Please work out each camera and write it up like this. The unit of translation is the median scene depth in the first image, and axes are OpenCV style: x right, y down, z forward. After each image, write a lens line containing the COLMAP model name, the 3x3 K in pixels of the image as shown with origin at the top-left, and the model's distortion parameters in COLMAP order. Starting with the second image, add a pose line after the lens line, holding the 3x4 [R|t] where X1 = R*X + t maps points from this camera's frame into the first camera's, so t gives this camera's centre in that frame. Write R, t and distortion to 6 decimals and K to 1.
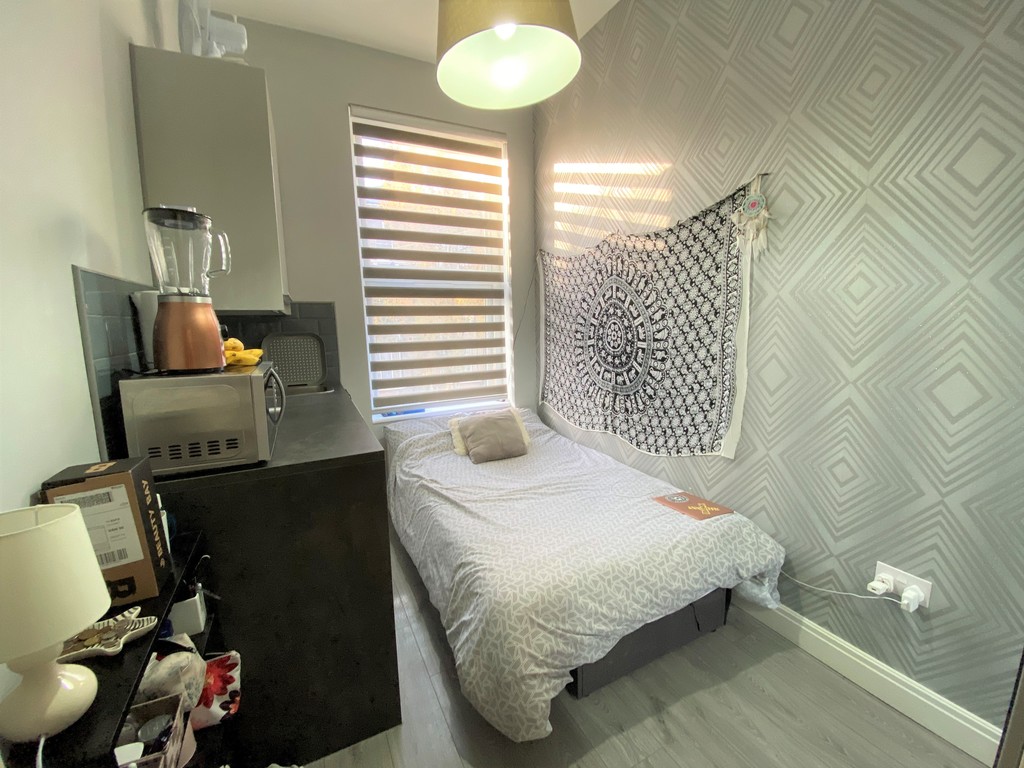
lens RADIAL K [[413.5, 0, 512.0], [0, 413.5, 384.0], [0, 0, 1]] dist [0.000340, -0.010798]
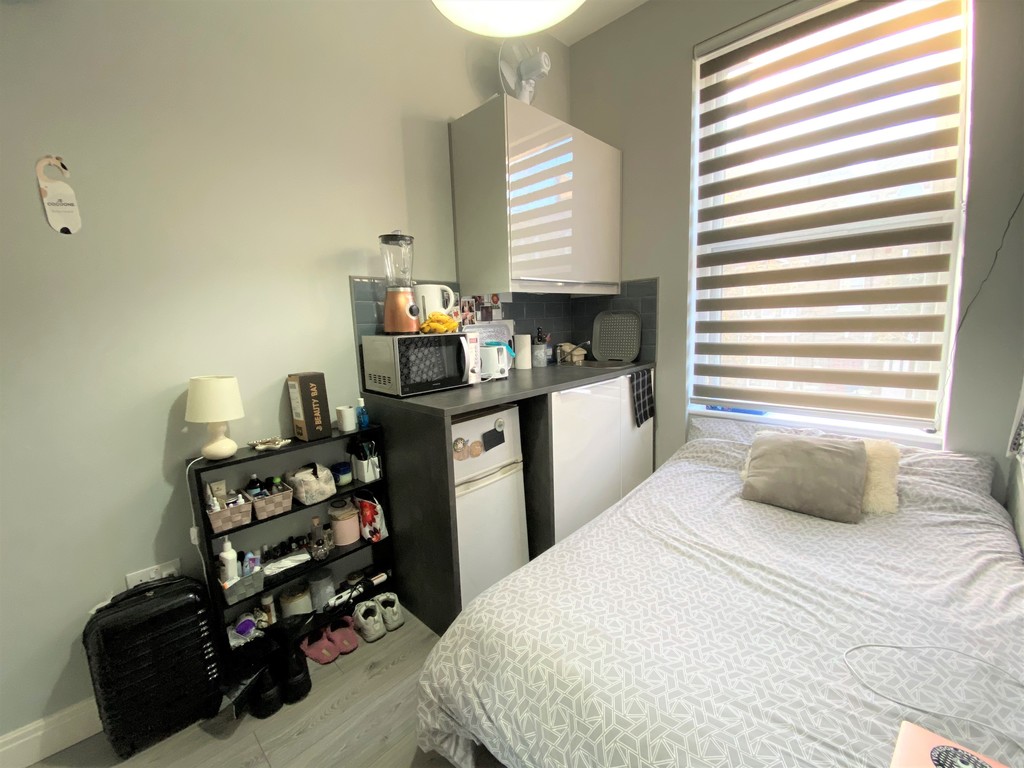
lens RADIAL K [[413.5, 0, 512.0], [0, 413.5, 384.0], [0, 0, 1]] dist [0.000340, -0.010798]
pose [[0.307160, 0.147485, -0.940160, 0.766481], [-0.106939, 0.987010, 0.119896, -0.065397], [0.945630, 0.063712, 0.318942, 0.746698]]
